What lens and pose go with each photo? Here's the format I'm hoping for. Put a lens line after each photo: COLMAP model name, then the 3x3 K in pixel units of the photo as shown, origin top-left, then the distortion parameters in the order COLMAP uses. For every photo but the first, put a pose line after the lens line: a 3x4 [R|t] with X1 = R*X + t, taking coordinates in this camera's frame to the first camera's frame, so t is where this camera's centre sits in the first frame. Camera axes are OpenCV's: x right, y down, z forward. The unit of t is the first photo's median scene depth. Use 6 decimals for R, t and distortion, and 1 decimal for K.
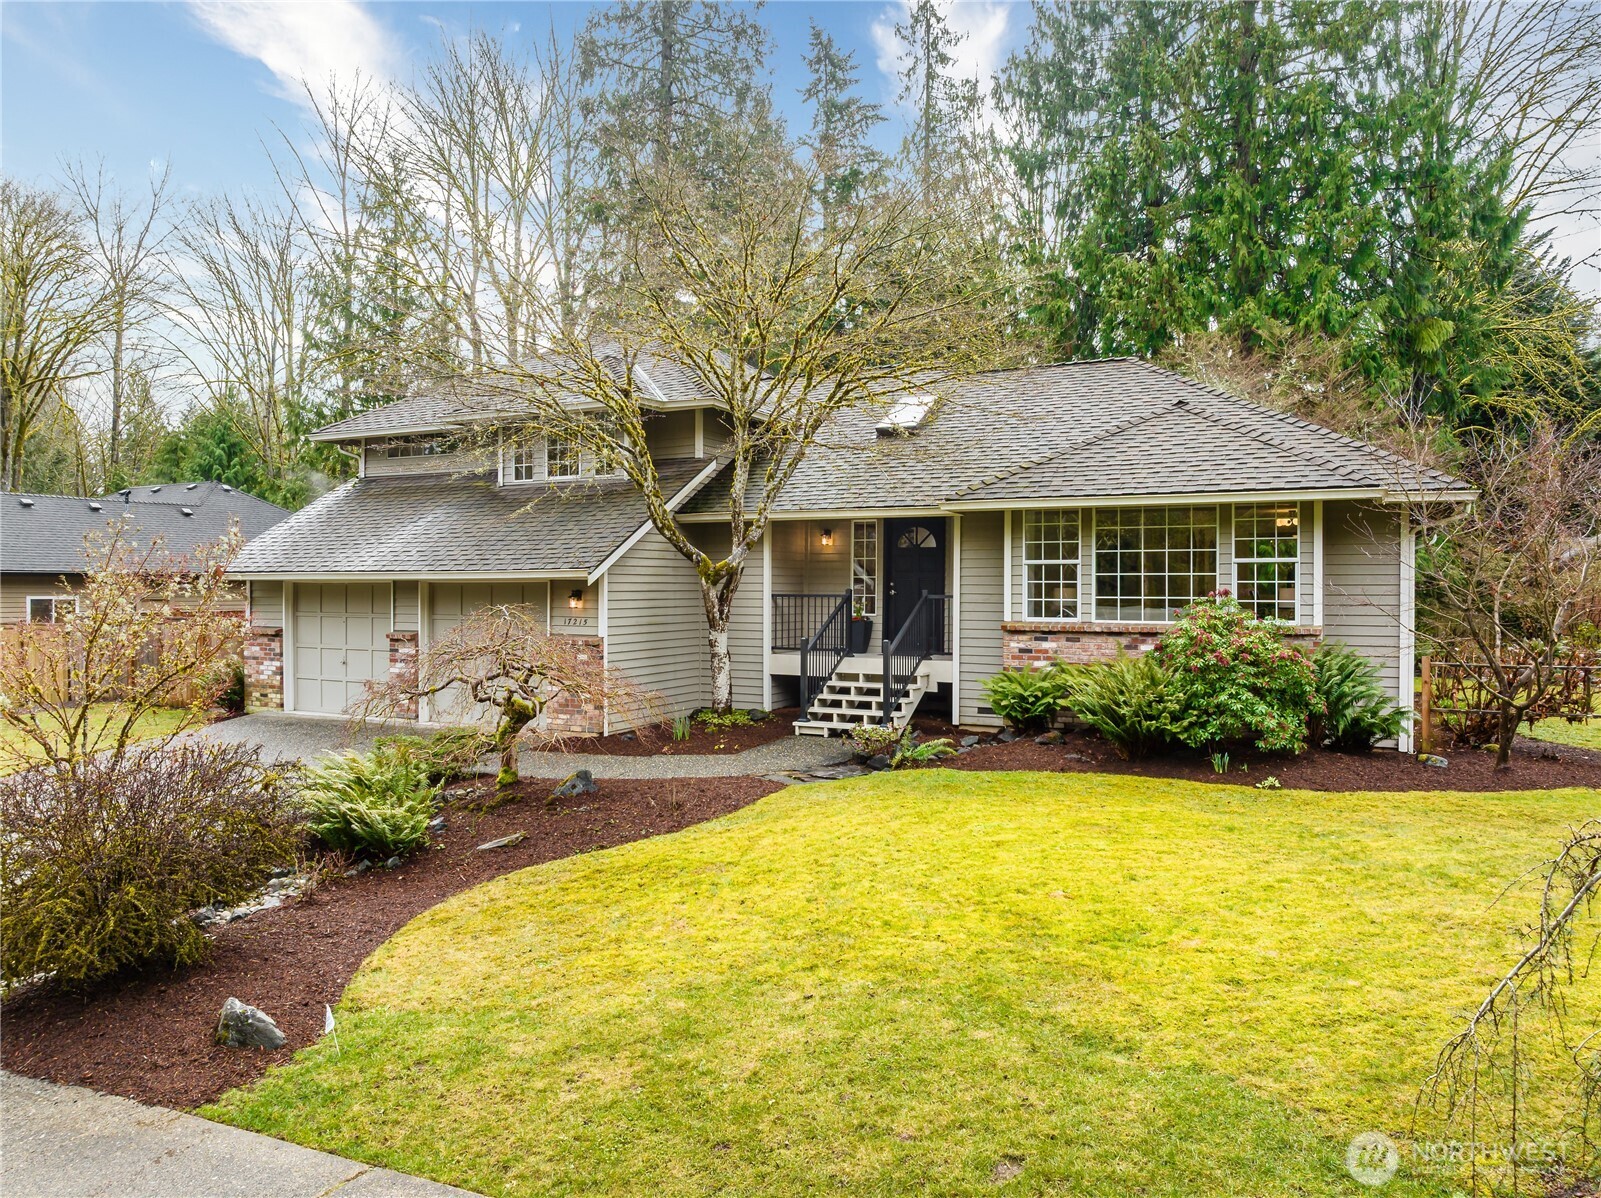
lens RADIAL K [[1115.1, 0, 801.5], [0, 1115.1, 593.4], [0, 0, 1]] dist [-0.036800, -0.000073]
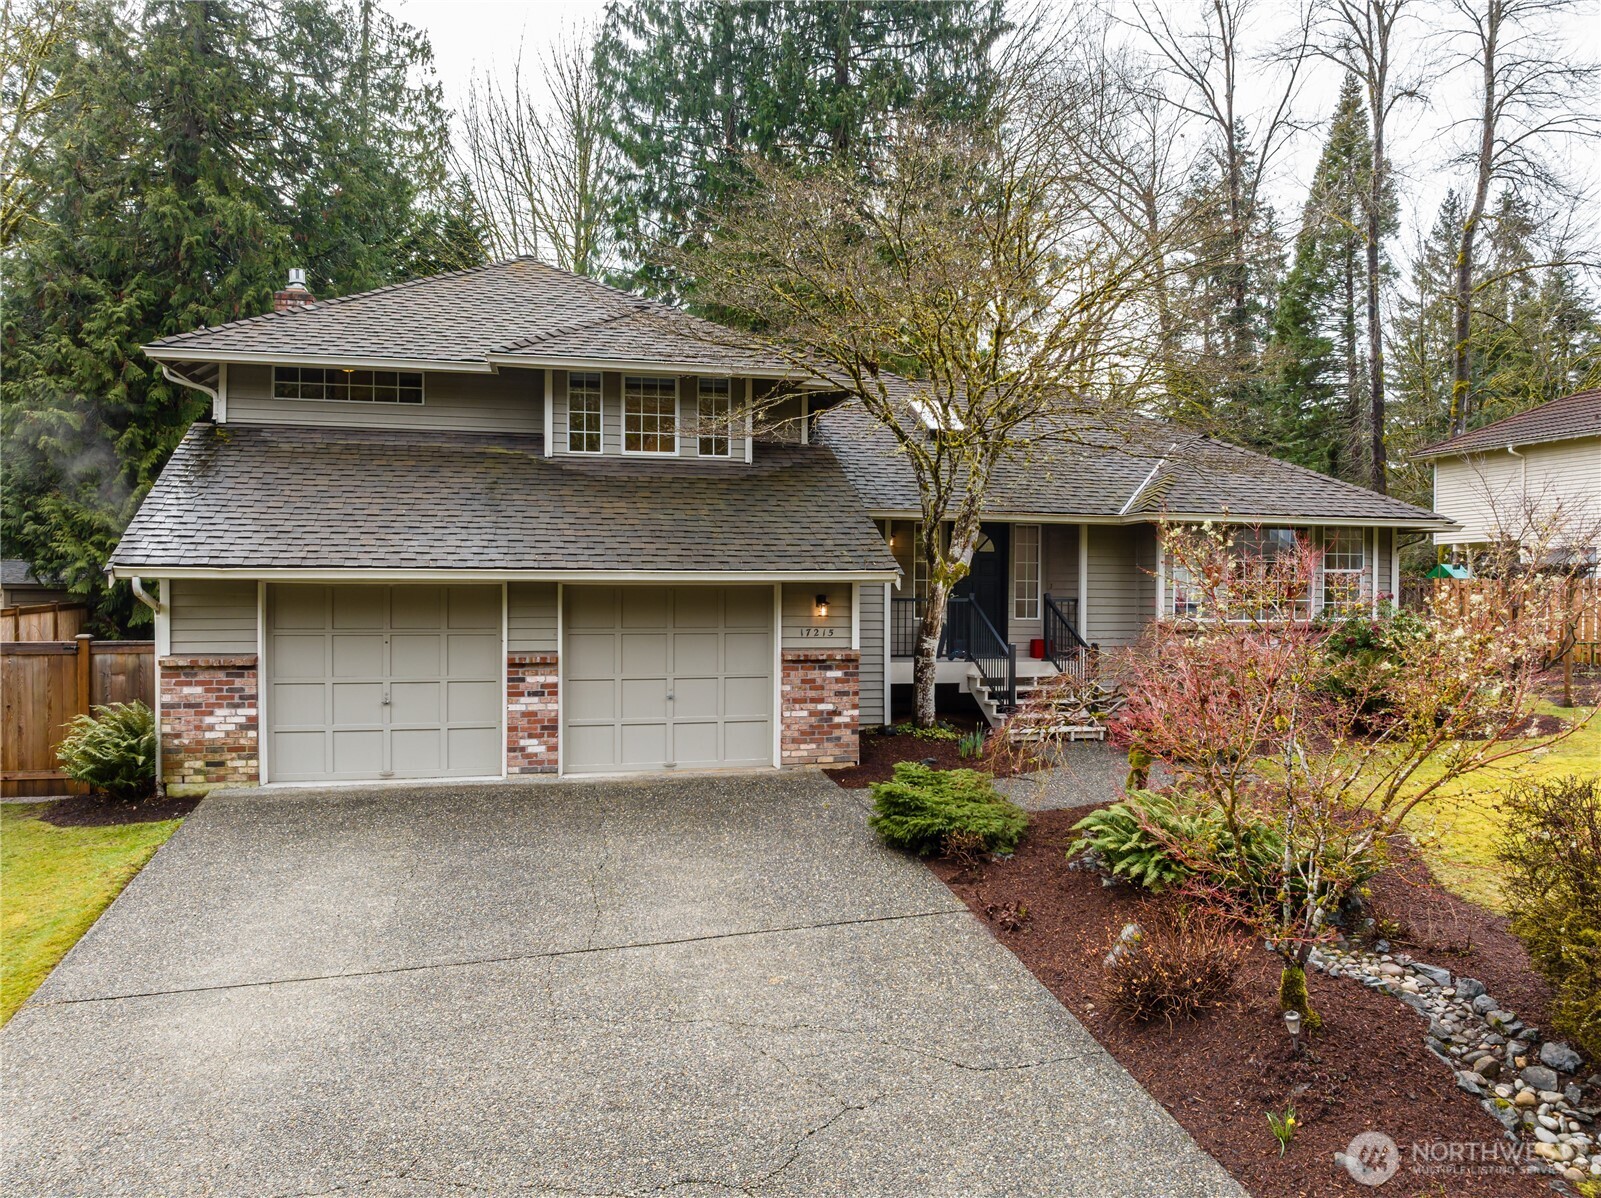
lens RADIAL K [[1115.1, 0, 801.5], [0, 1115.1, 593.4], [0, 0, 1]] dist [-0.036800, -0.000073]
pose [[0.754687, -0.003282, 0.656077, -0.764825], [-0.000033, 0.999987, 0.005041, -0.008399], [-0.656085, -0.003826, 0.754677, 0.375000]]
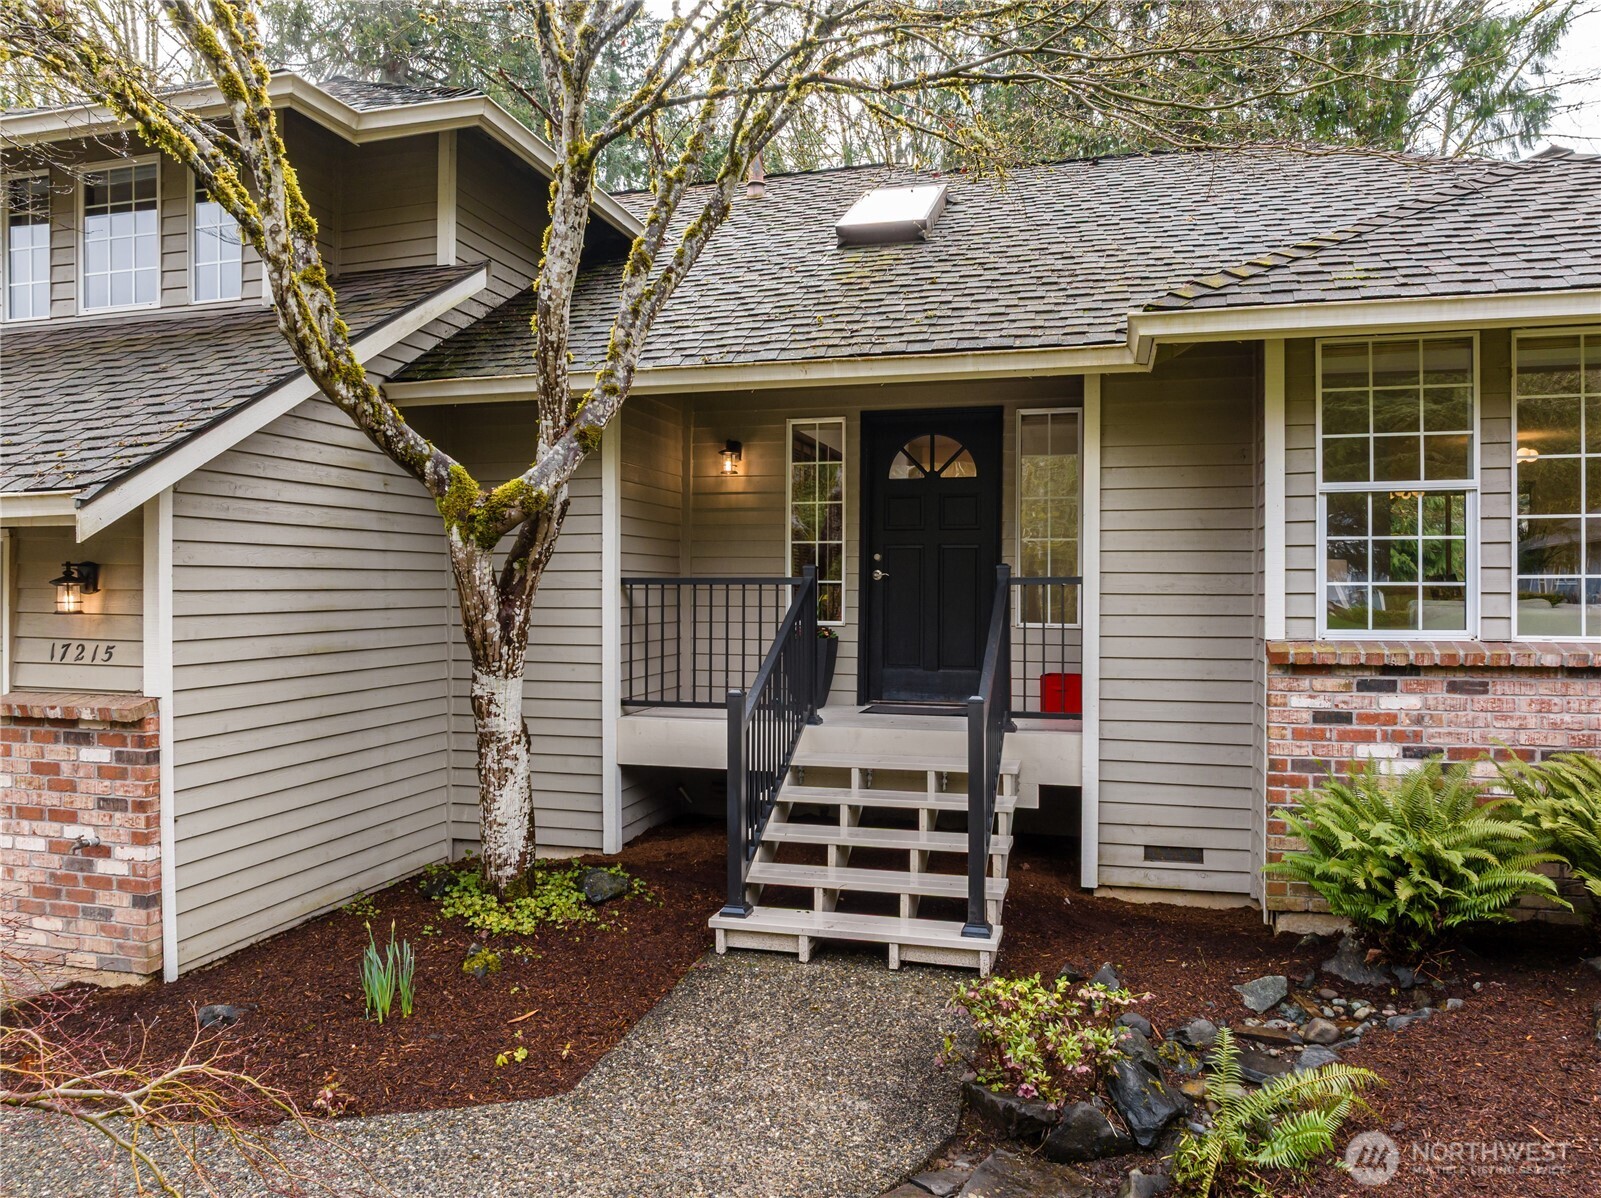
lens RADIAL K [[1115.1, 0, 801.5], [0, 1115.1, 593.4], [0, 0, 1]] dist [-0.036800, -0.000073]
pose [[0.977991, -0.003756, 0.208614, -0.052769], [0.003902, 0.999992, -0.000290, 0.007609], [-0.208612, 0.001097, 0.977998, 0.615776]]
